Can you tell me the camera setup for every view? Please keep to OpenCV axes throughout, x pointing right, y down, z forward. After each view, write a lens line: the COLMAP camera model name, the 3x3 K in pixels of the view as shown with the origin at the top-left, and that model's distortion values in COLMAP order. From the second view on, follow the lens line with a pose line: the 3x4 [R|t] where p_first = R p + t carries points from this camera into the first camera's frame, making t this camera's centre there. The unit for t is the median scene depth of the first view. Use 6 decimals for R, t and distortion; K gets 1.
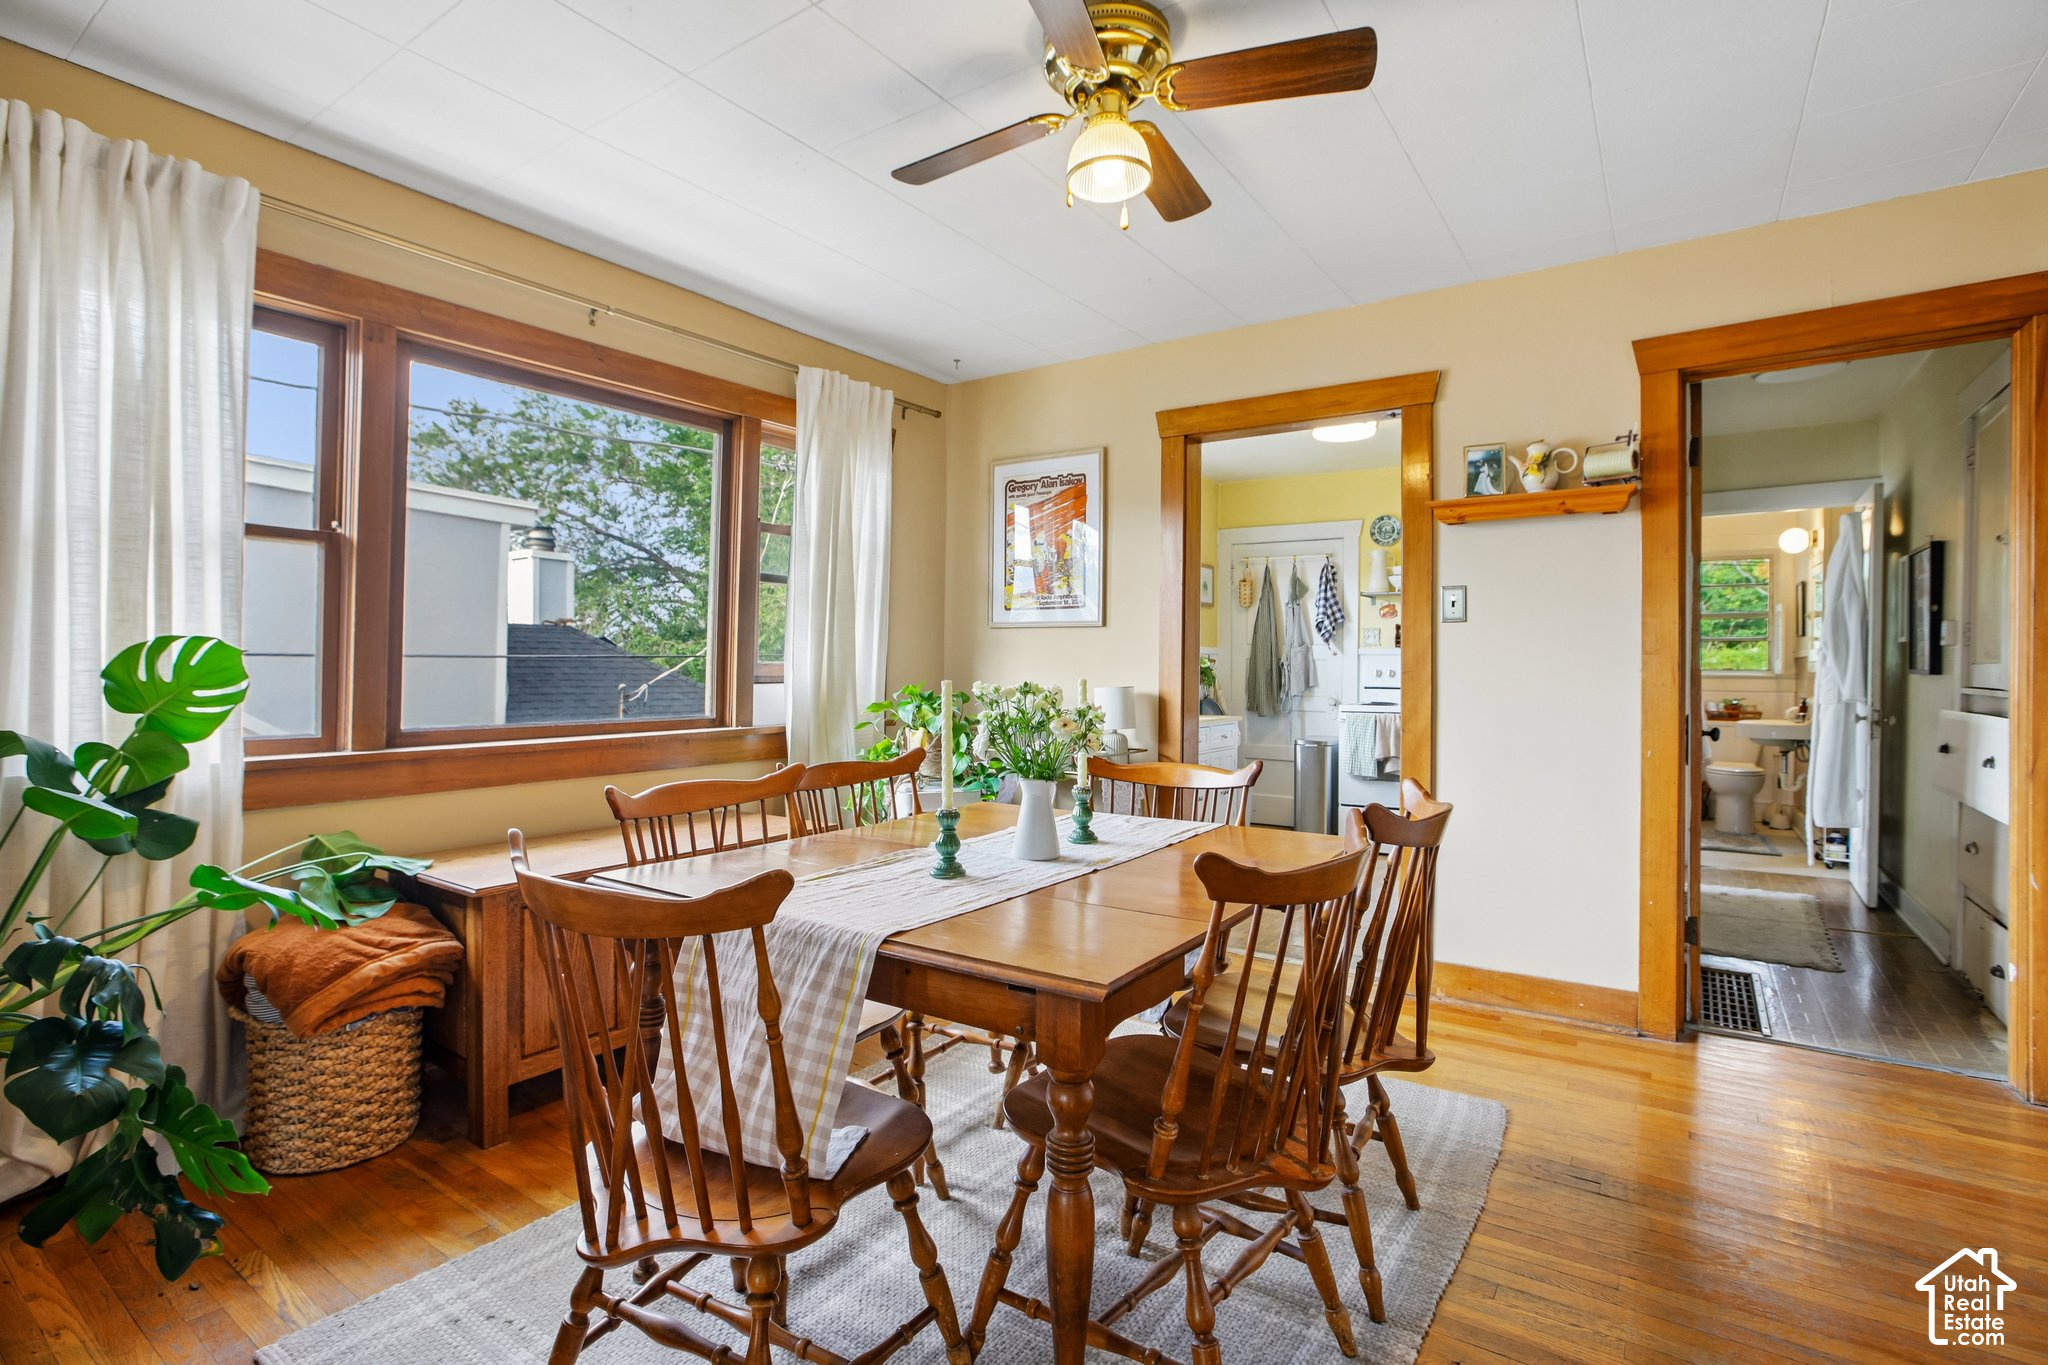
lens RADIAL K [[978.4, 0, 1015.2], [0, 978.4, 686.0], [0, 0, 1]] dist [-0.076654, 0.055748]
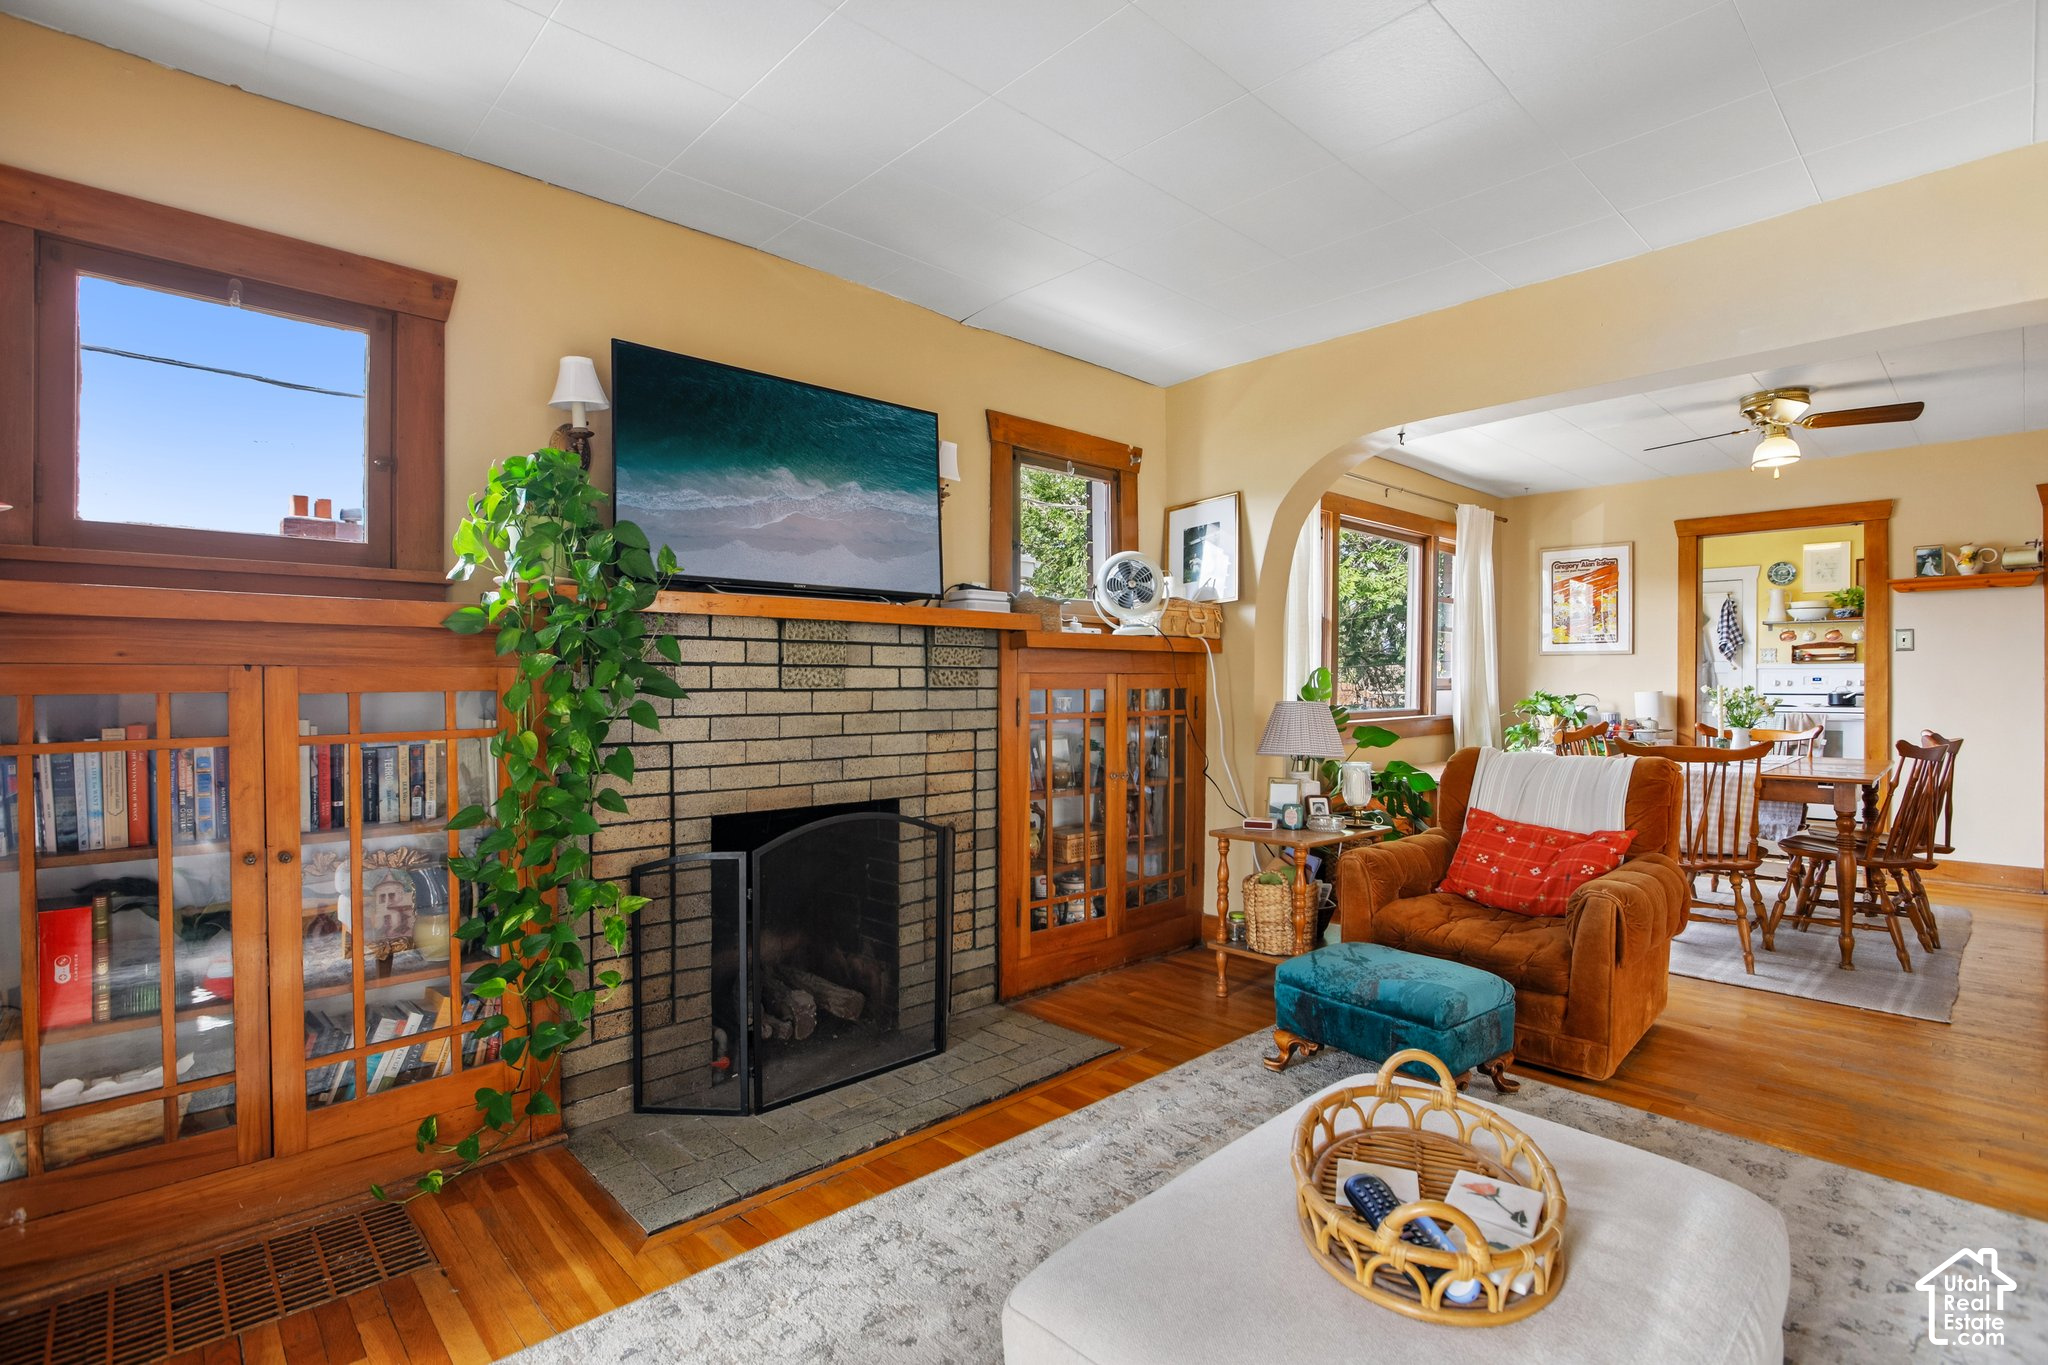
lens RADIAL K [[972.3, 0, 1016.4], [0, 972.3, 677.4], [0, 0, 1]] dist [-0.047949, 0.016926]
pose [[0.978519, -0.006003, -0.206071, -0.648370], [0.001317, 0.999738, -0.022872, 0.012955], [0.206154, 0.022110, 0.978270, -0.827224]]
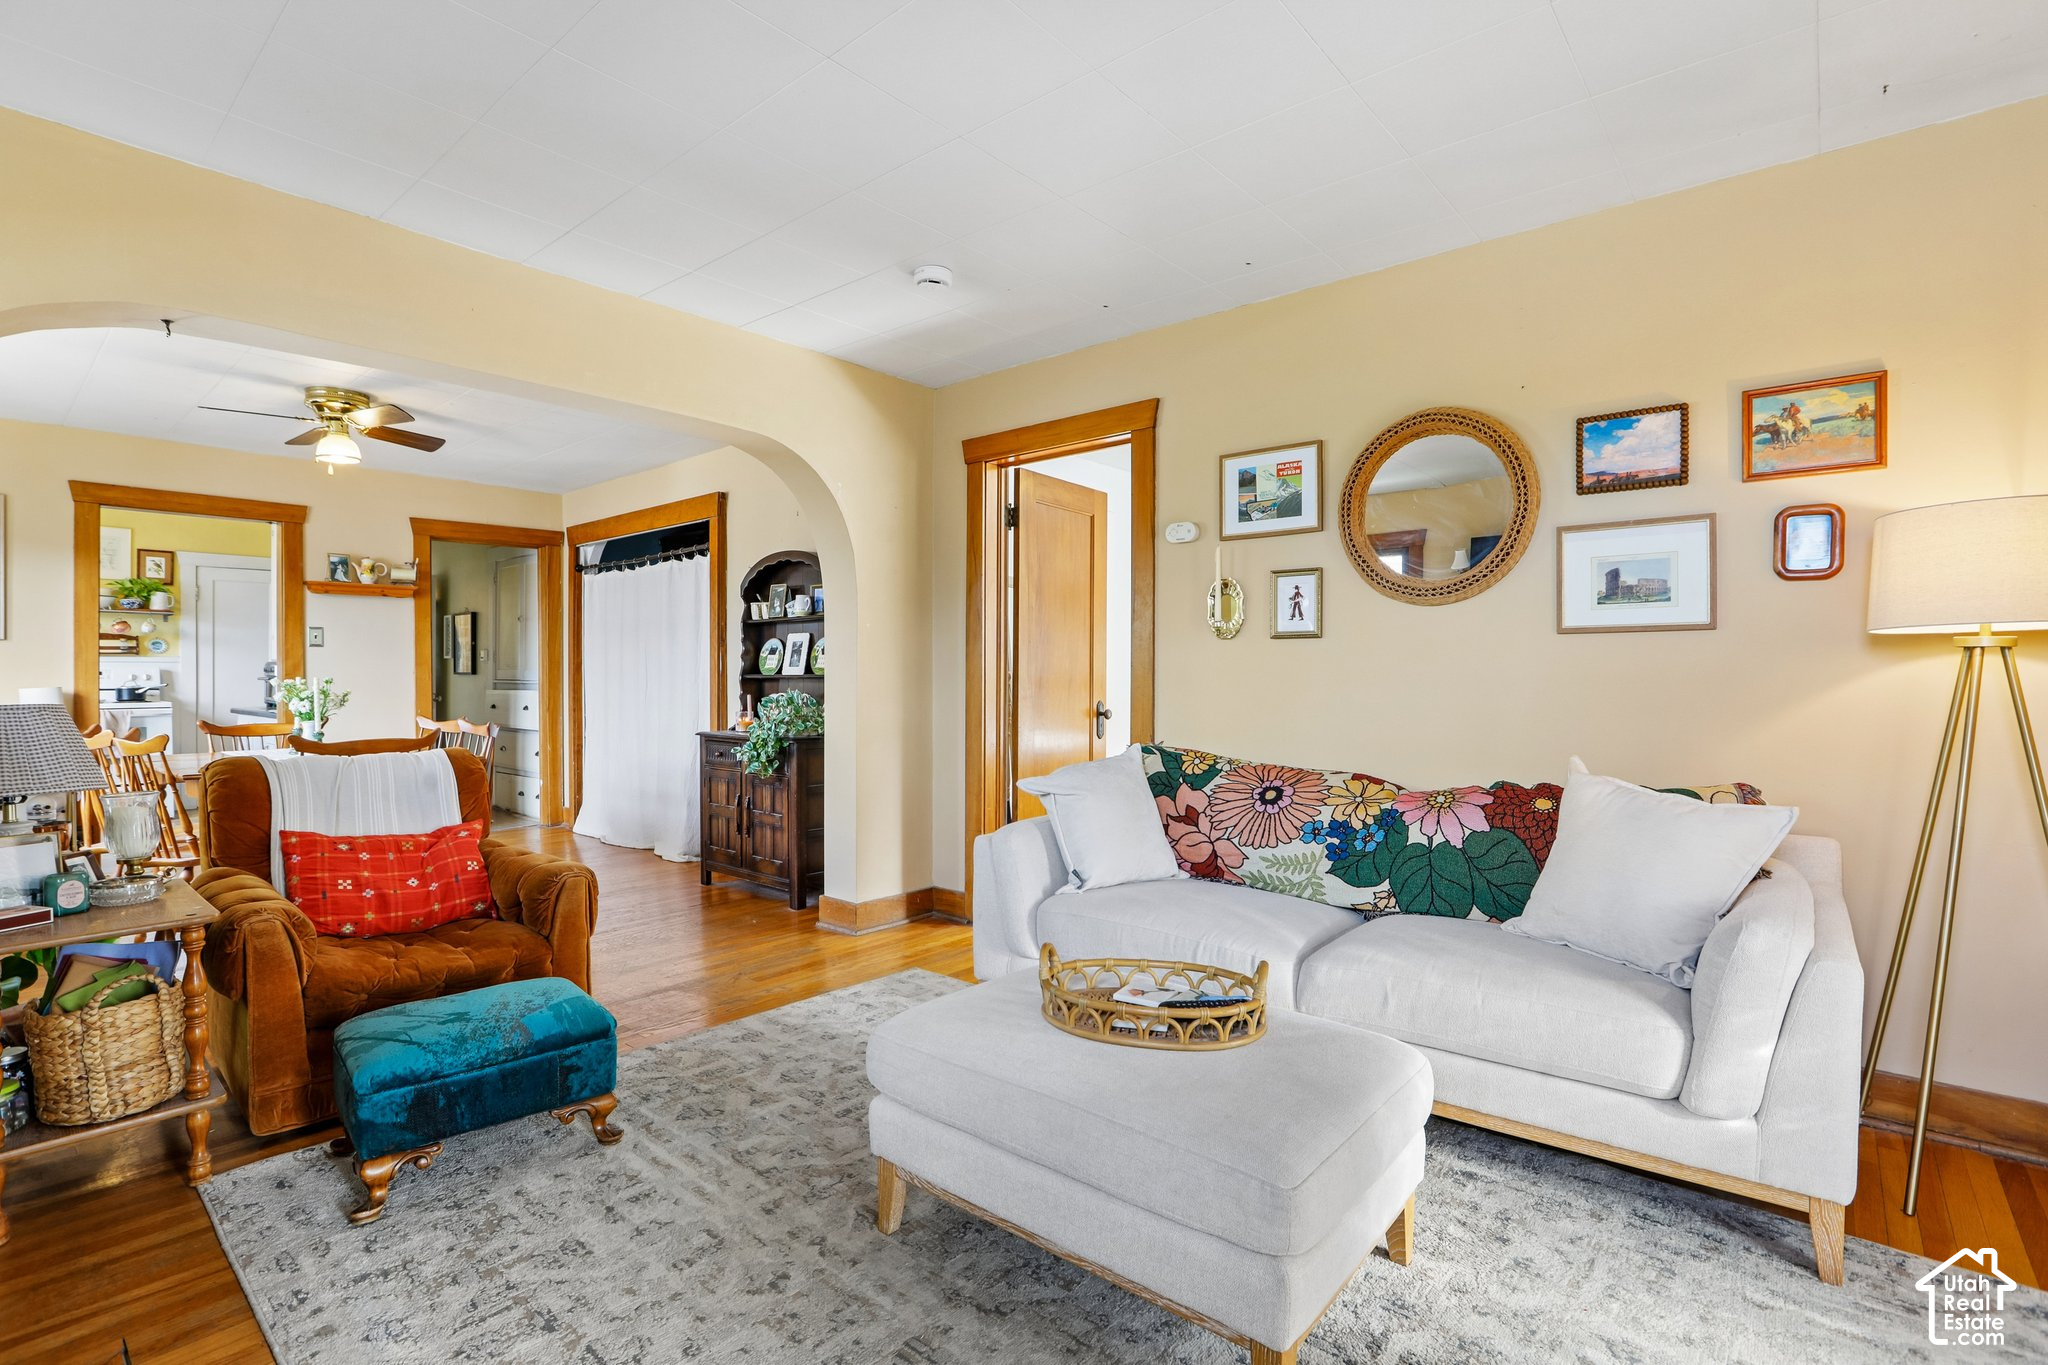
lens RADIAL K [[965.0, 0, 1024.0], [0, 965.0, 682.5], [0, 0, 1]] dist [-0.048113, 0.015695]
pose [[0.091503, -0.012571, 0.995725, -1.095161], [0.020100, 0.999740, 0.010774, 0.007395], [-0.995602, 0.019028, 0.091732, -0.447889]]
